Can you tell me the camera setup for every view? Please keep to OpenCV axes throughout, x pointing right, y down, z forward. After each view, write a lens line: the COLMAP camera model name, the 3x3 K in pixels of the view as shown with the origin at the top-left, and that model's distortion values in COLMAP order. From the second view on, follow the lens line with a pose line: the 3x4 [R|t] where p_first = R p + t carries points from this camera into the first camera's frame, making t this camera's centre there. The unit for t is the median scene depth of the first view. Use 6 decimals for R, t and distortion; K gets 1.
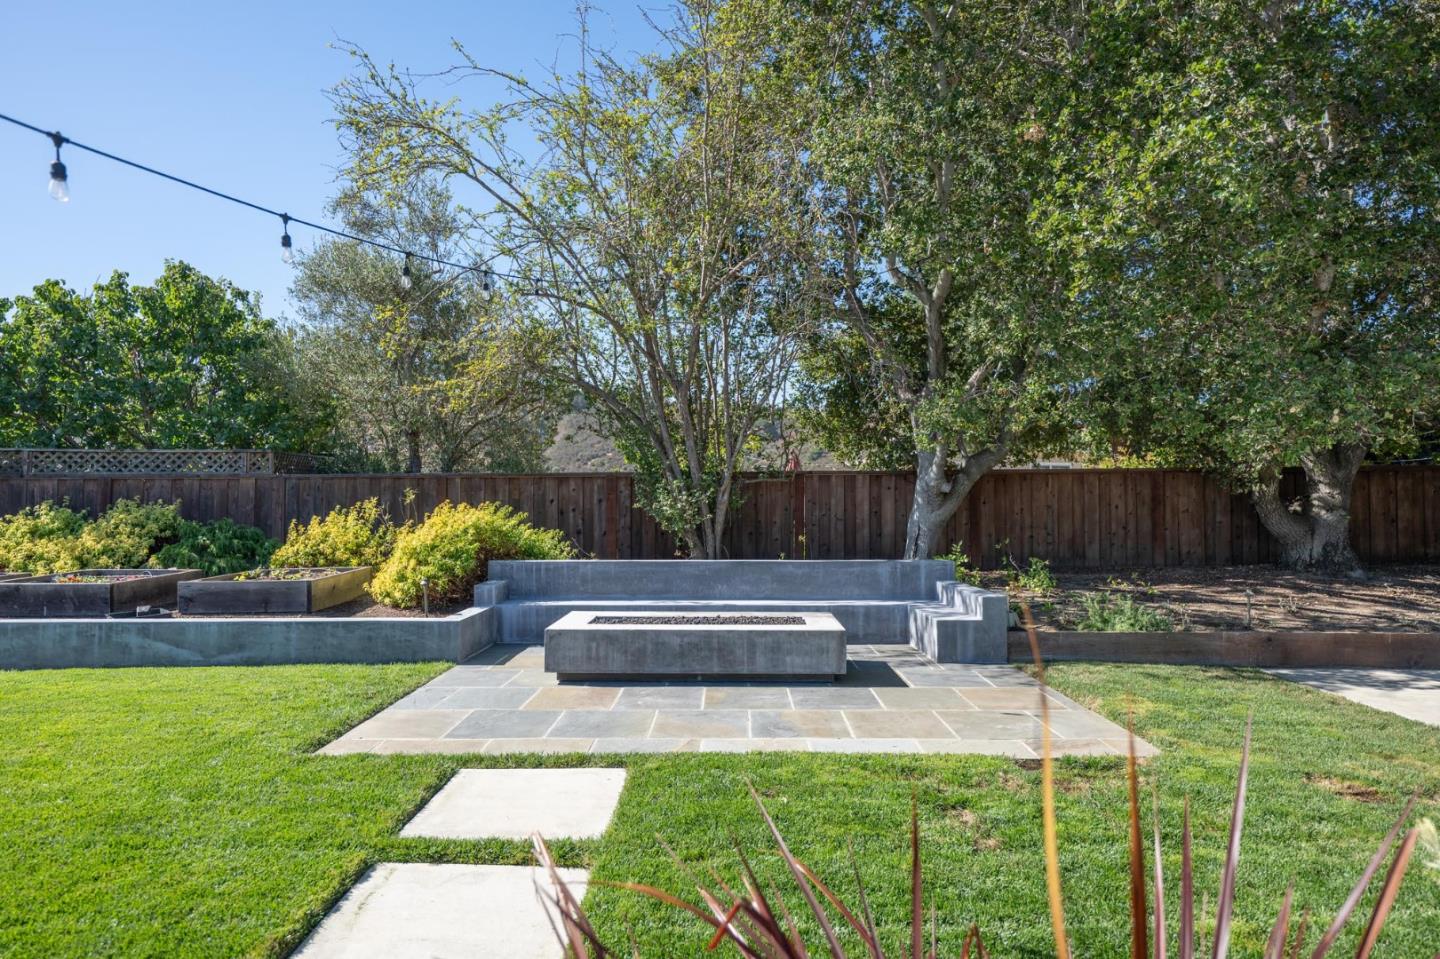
lens RADIAL K [[766.5, 0, 719.3], [0, 766.5, 481.2], [0, 0, 1]] dist [0.002147, 0.000745]
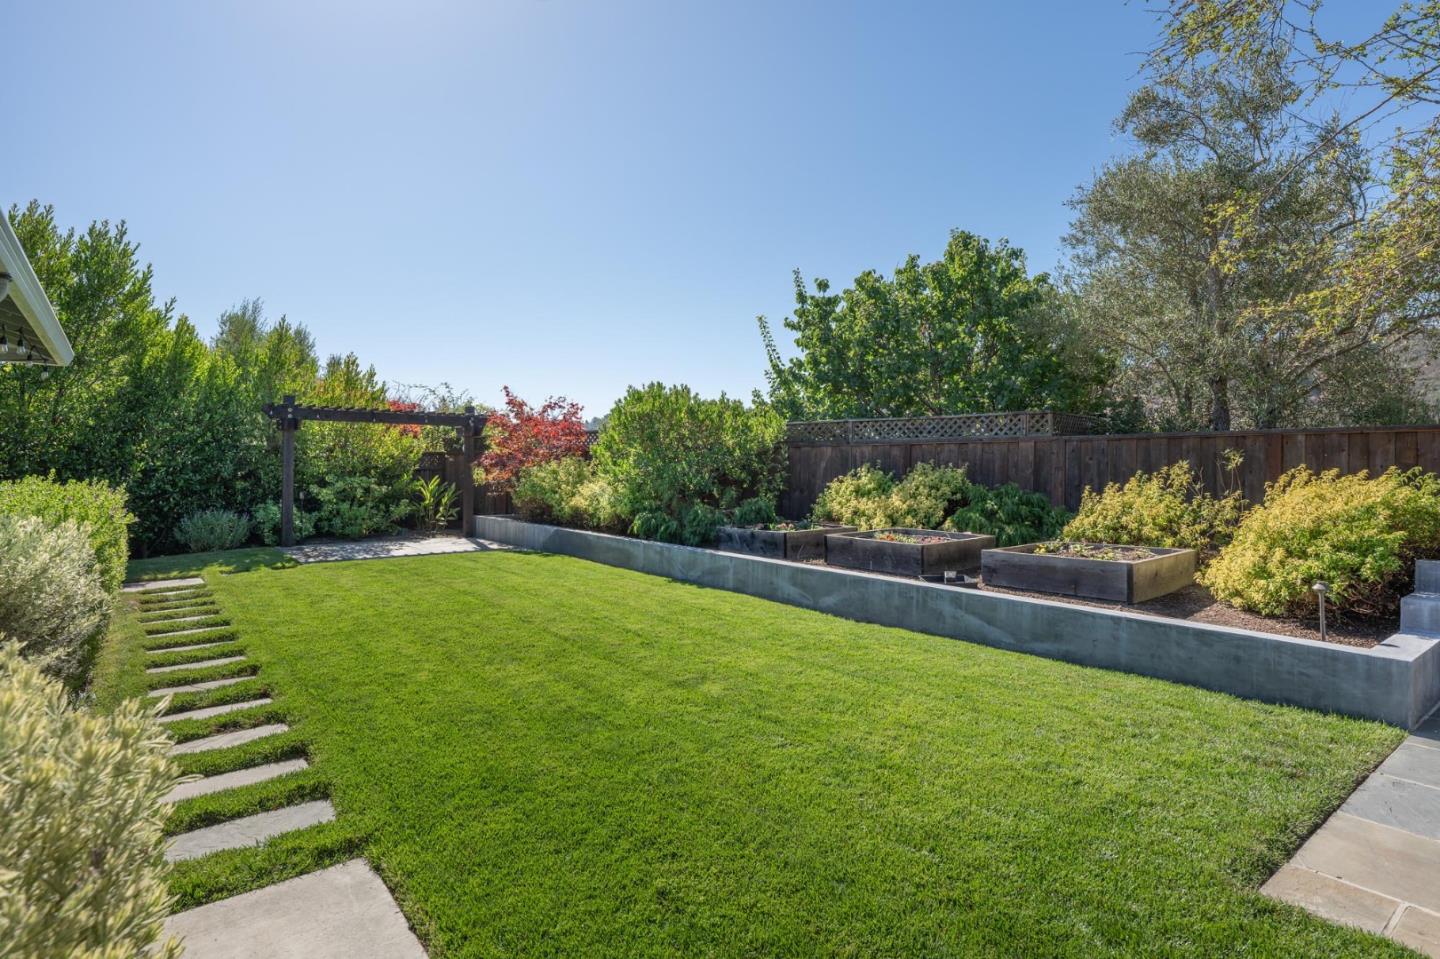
lens RADIAL K [[766.5, 0, 716.1], [0, 766.5, 475.4], [0, 0, 1]] dist [0.002147, 0.000745]
pose [[0.623930, 0.014914, -0.781338, -0.131376], [0.013159, 0.999476, 0.029585, 0.006114], [0.781370, -0.028741, 0.623406, 0.122876]]
